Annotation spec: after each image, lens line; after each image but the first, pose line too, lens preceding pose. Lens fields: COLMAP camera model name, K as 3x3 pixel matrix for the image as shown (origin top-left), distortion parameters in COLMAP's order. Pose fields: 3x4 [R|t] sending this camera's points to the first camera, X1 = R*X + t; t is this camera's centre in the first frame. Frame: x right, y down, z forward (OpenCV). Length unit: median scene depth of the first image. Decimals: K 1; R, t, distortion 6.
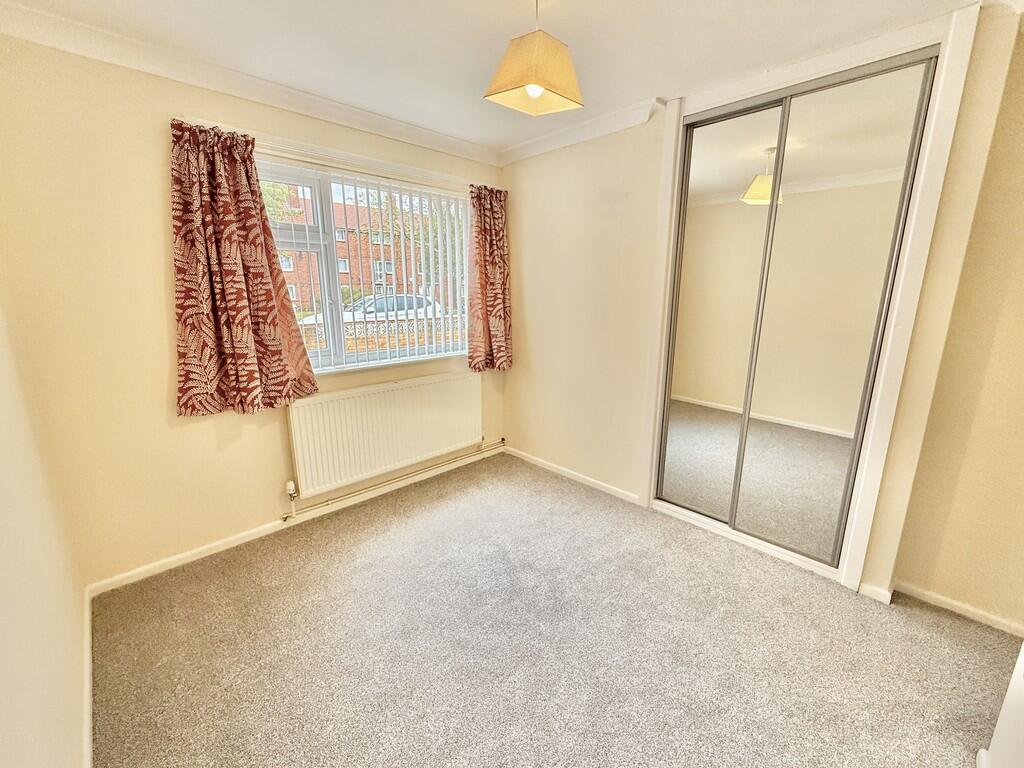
lens RADIAL K [[423.2, 0, 512.0], [0, 423.2, 384.0], [0, 0, 1]] dist [-0.000209, -0.000035]
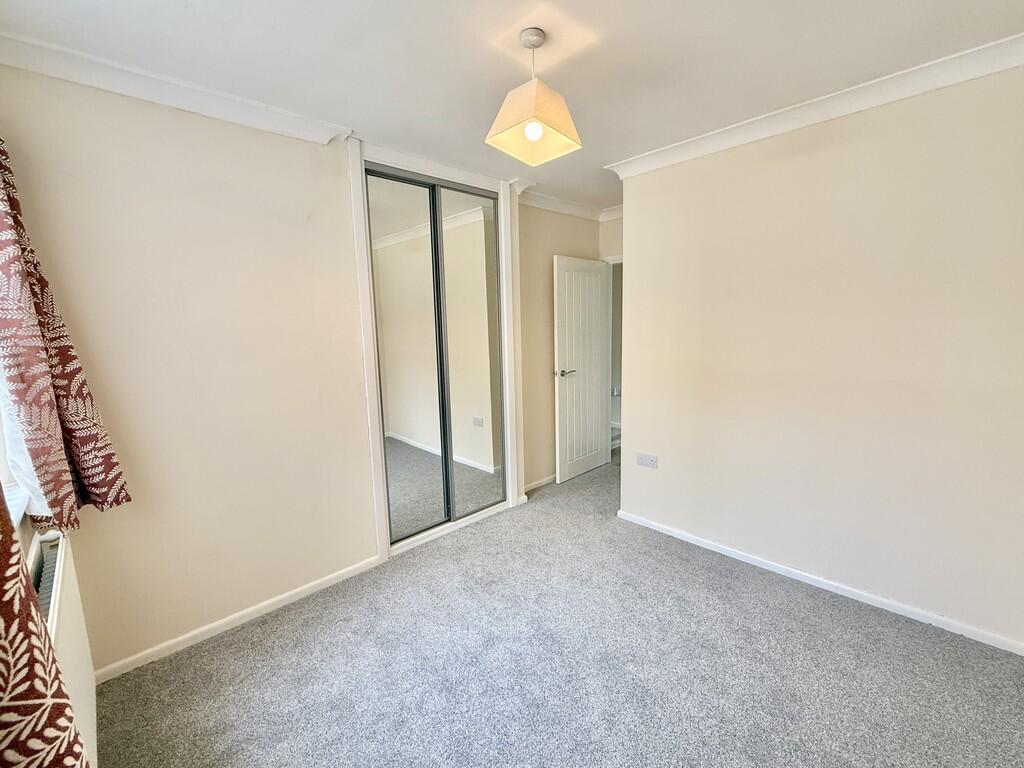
lens RADIAL K [[423.2, 0, 512.0], [0, 423.2, 384.0], [0, 0, 1]] dist [-0.000209, -0.000035]
pose [[0.023054, -0.143563, 0.989373, -0.604194], [0.247066, 0.959757, 0.133509, -0.151907], [-0.968724, 0.241362, 0.057596, 0.665121]]
